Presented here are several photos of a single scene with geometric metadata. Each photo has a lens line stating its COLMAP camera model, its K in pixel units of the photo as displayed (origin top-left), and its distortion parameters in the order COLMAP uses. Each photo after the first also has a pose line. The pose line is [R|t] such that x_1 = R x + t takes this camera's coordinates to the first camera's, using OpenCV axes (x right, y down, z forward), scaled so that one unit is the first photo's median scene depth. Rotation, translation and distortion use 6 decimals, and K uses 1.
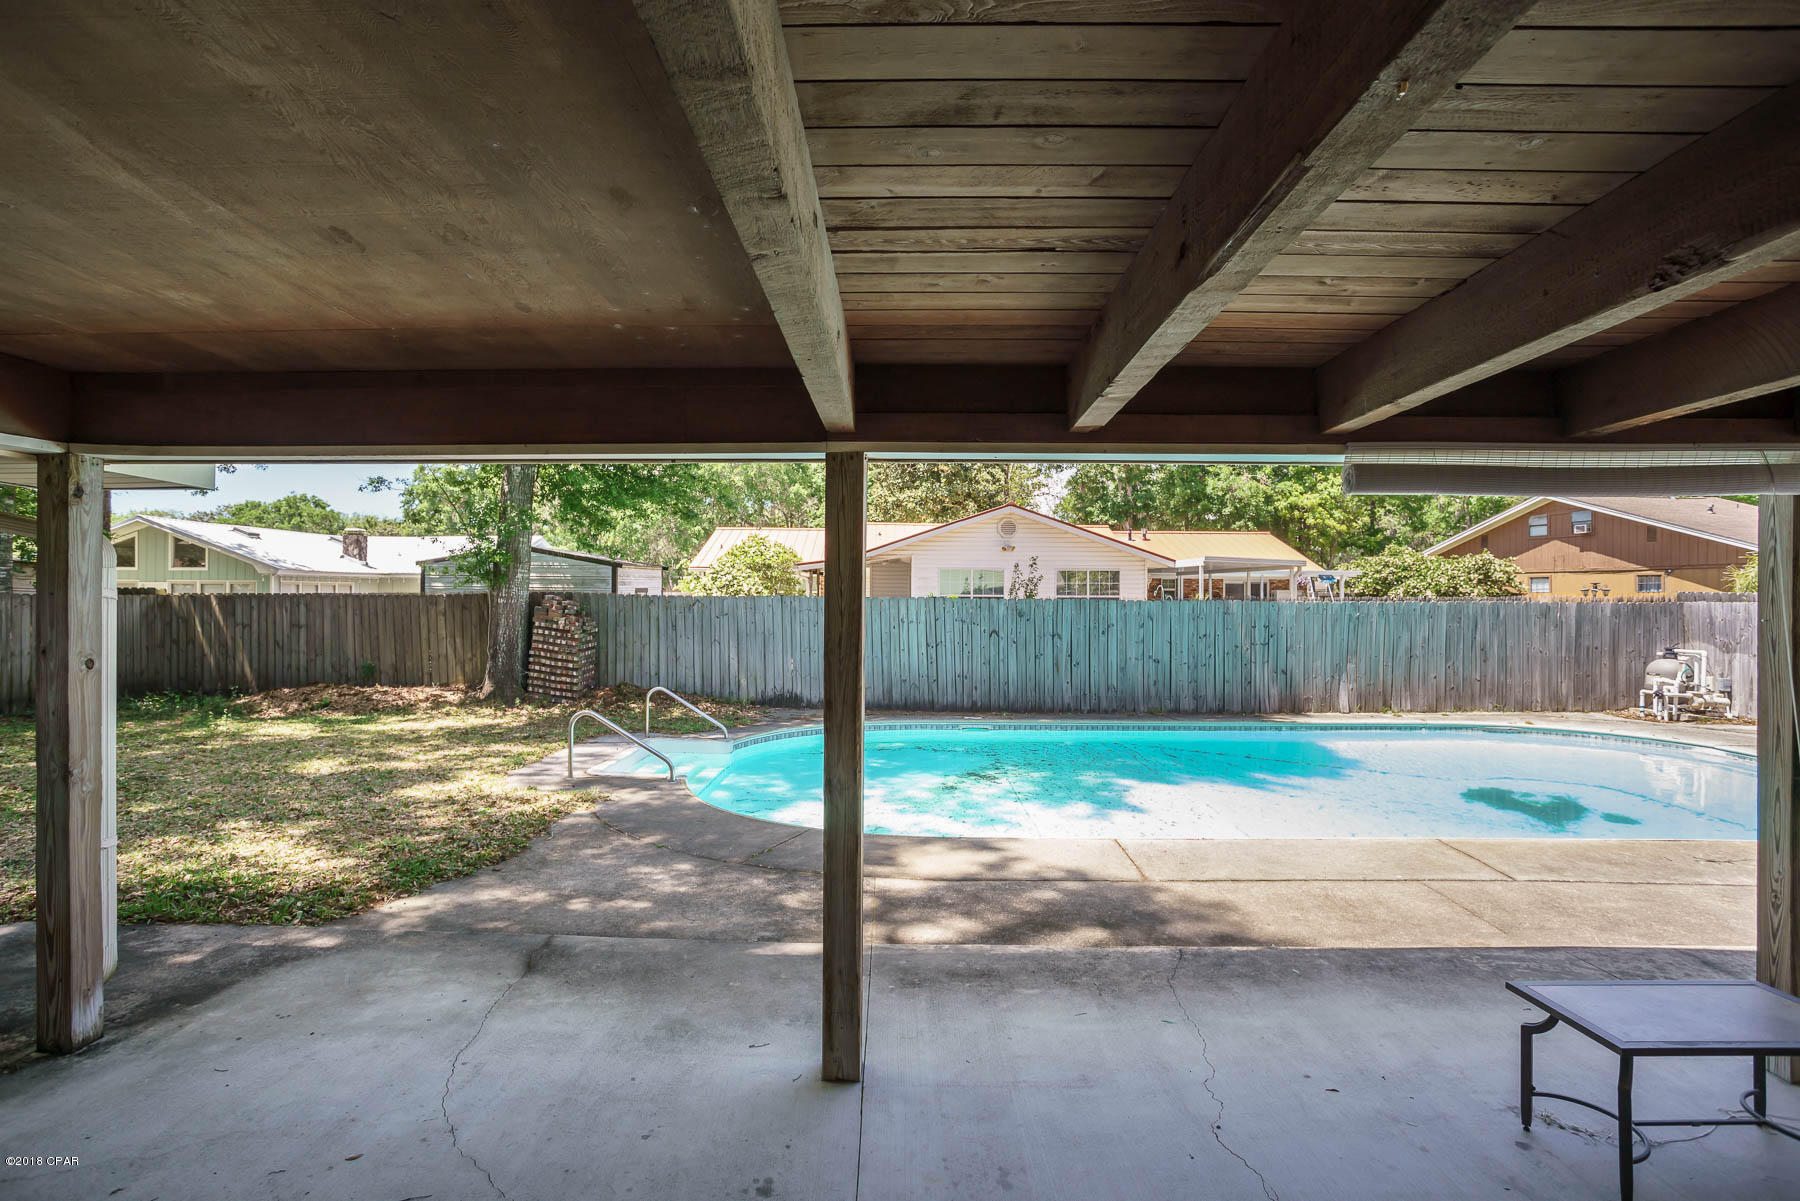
lens RADIAL K [[919.7, 0, 900.0], [0, 919.7, 600.5], [0, 0, 1]] dist [-0.023880, 0.000282]
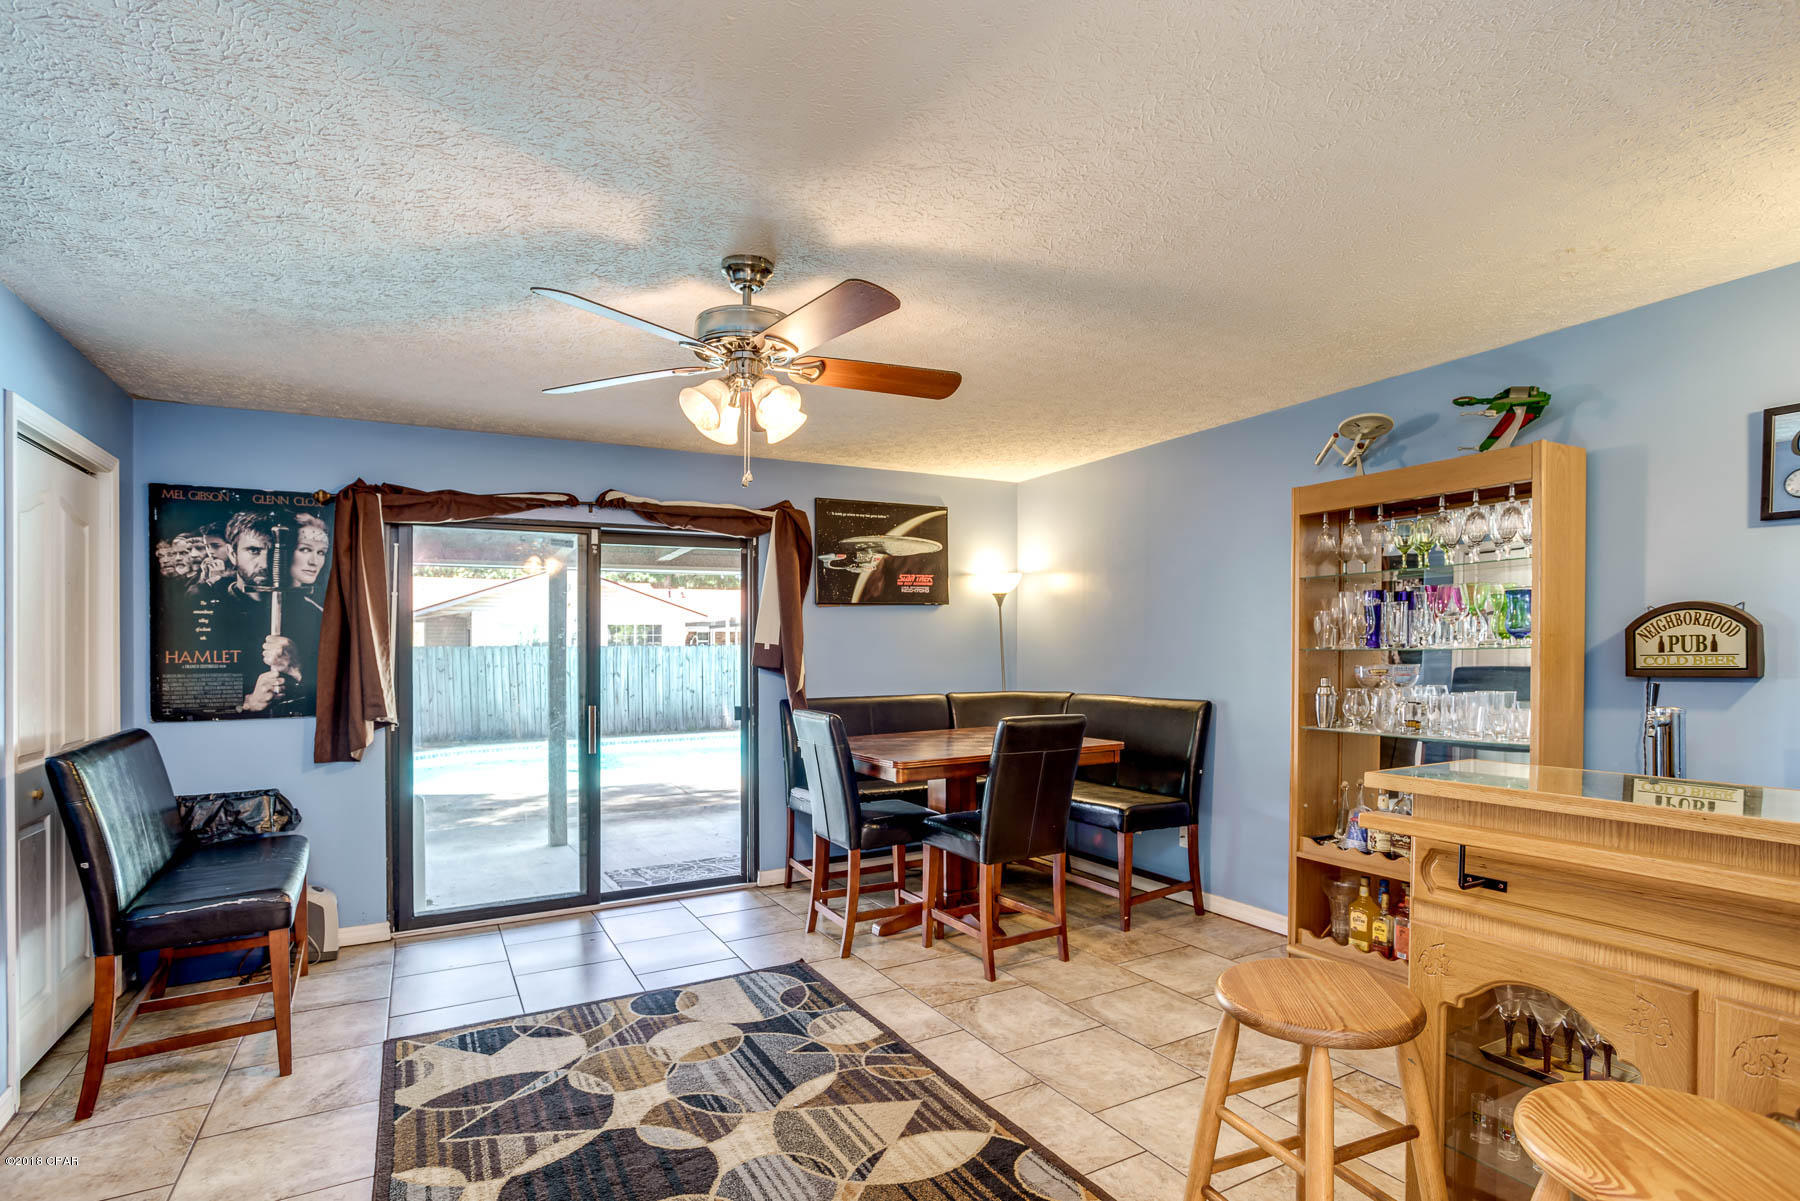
lens RADIAL K [[919.7, 0, 900.0], [0, 919.7, 600.5], [0, 0, 1]] dist [-0.023880, 0.000282]
pose [[0.880568, 0.009192, 0.473830, -0.092072], [0.018893, 0.998336, -0.054476, 0.012023], [-0.473543, 0.056922, 0.878930, -0.335857]]
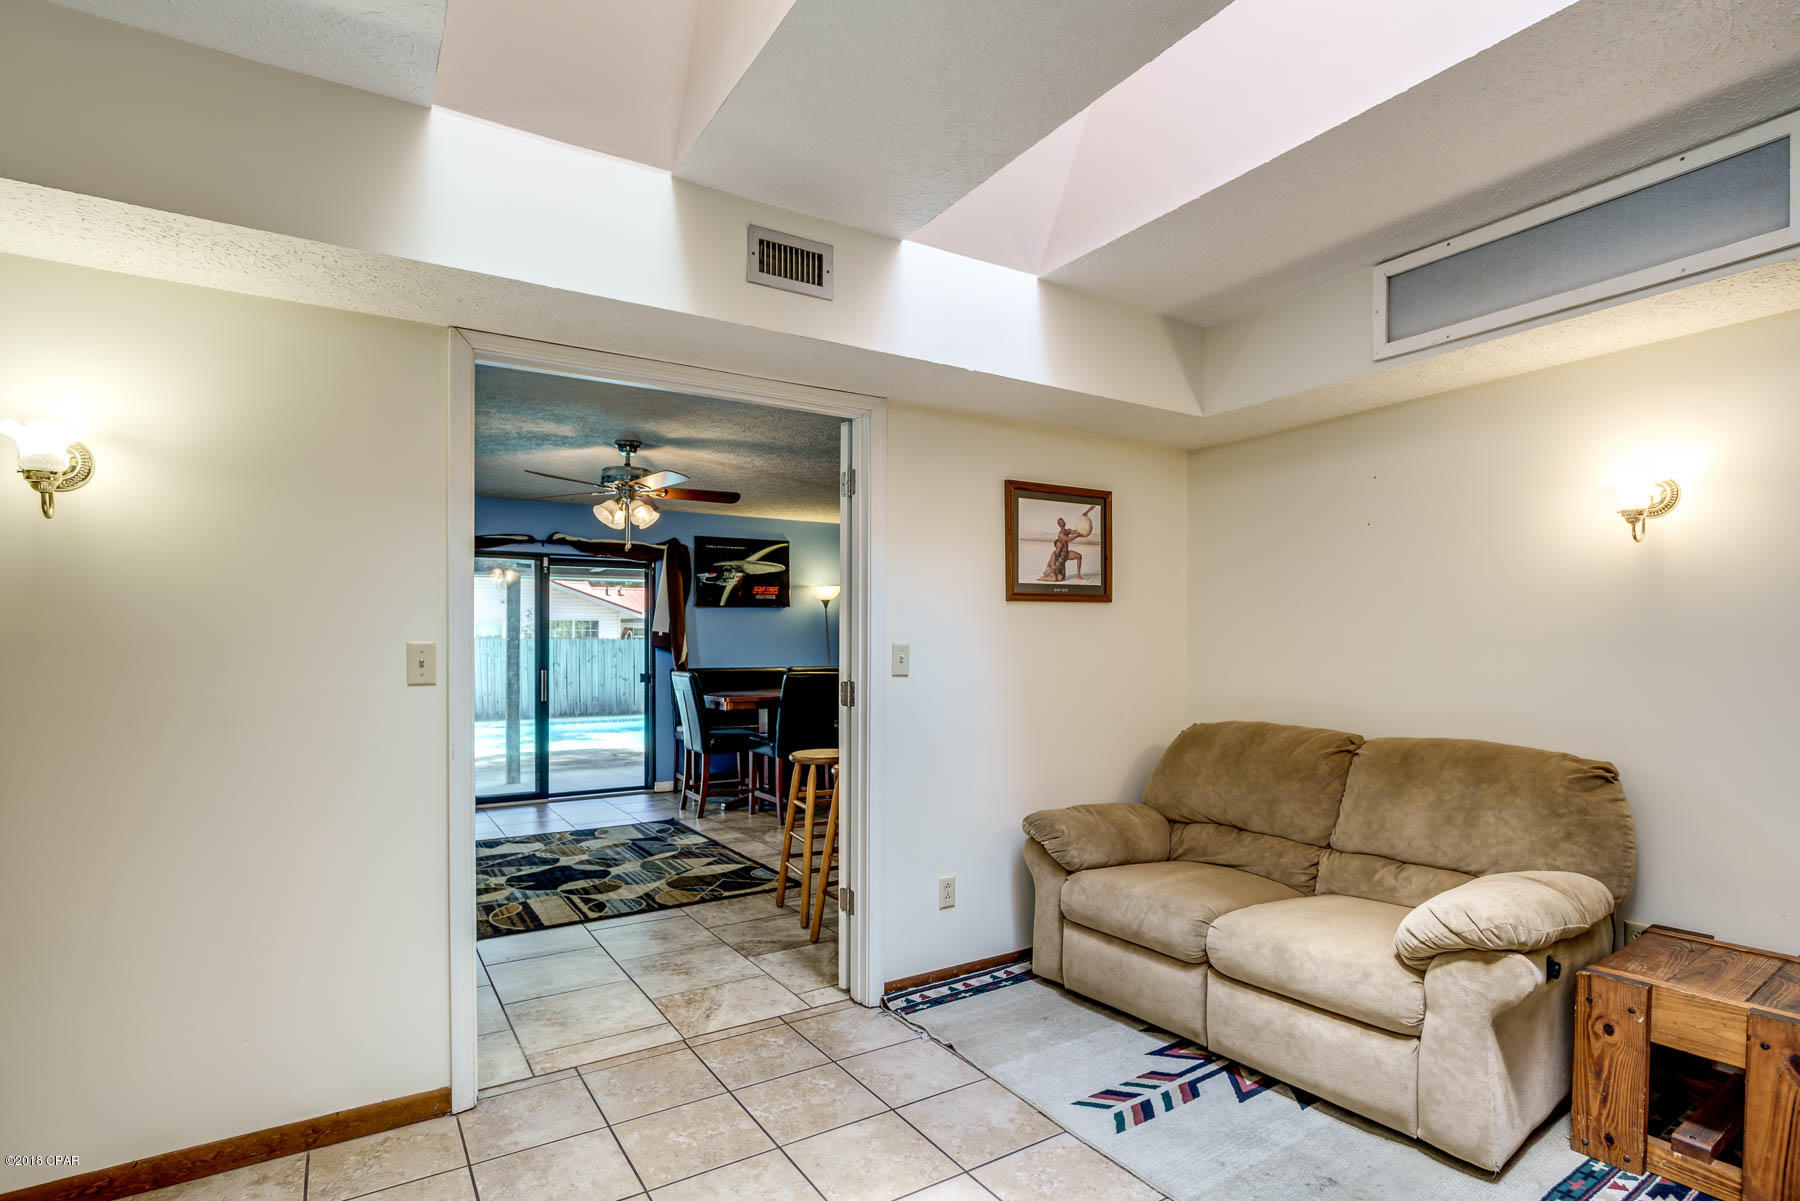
lens RADIAL K [[891.4, 0, 899.8], [0, 891.4, 618.6], [0, 0, 1]] dist [-0.000497, 0.000201]
pose [[0.845305, 0.005438, 0.534257, -0.126768], [0.013786, 0.999393, -0.031985, 0.018493], [-0.534107, 0.034402, 0.844717, -0.498779]]
